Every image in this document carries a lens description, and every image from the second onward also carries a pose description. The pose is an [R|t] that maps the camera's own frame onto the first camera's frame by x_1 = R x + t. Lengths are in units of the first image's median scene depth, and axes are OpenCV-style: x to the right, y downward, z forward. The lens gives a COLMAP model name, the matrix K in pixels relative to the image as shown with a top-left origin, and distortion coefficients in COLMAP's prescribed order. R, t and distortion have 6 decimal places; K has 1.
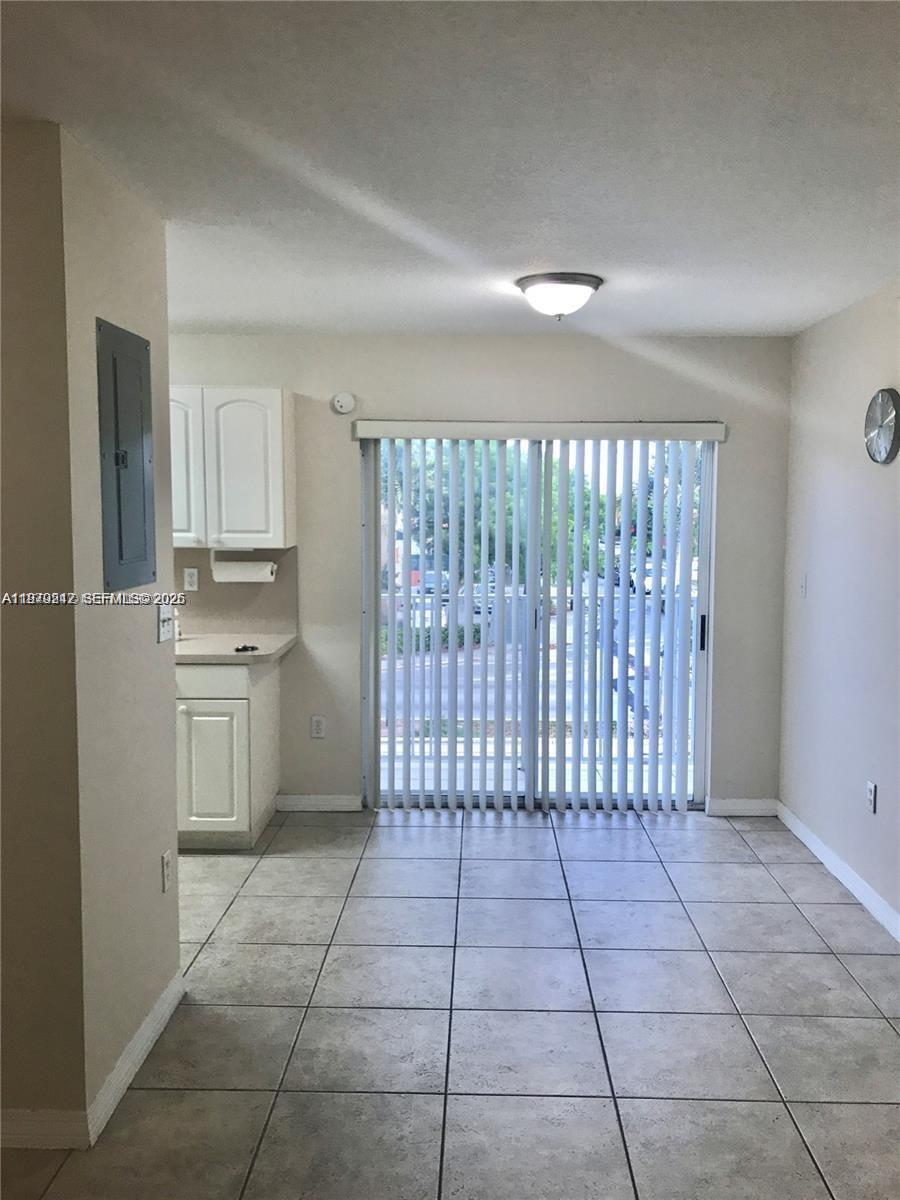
lens RADIAL K [[963.6, 0, 450.0], [0, 963.6, 600.0], [0, 0, 1]] dist [0.011027, 0.004857]
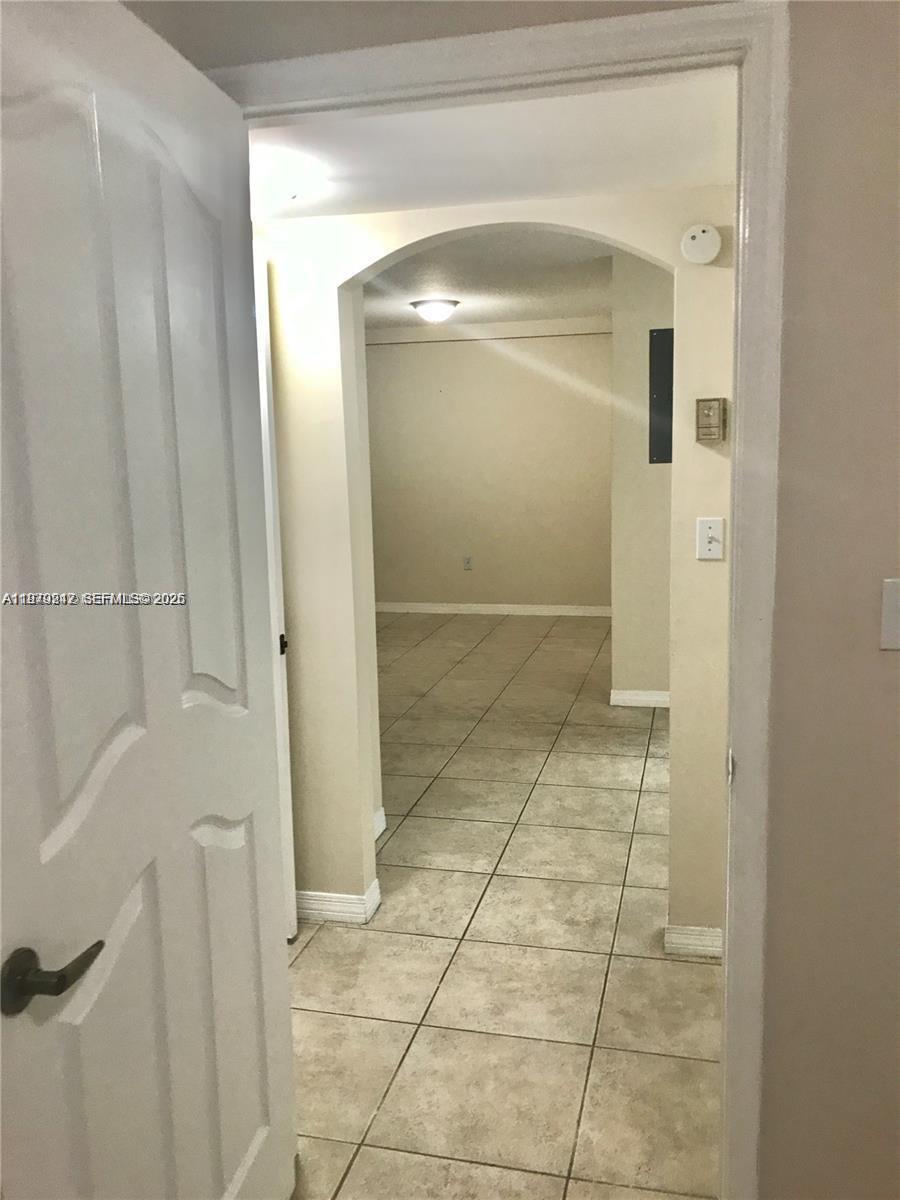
lens RADIAL K [[963.6, 0, 450.0], [0, 963.6, 600.0], [0, 0, 1]] dist [0.011027, 0.004857]
pose [[-0.213372, 0.153269, -0.964874, 1.781324], [-0.091786, 0.980104, 0.175986, -0.014439], [0.972650, 0.126113, -0.195059, 1.054966]]
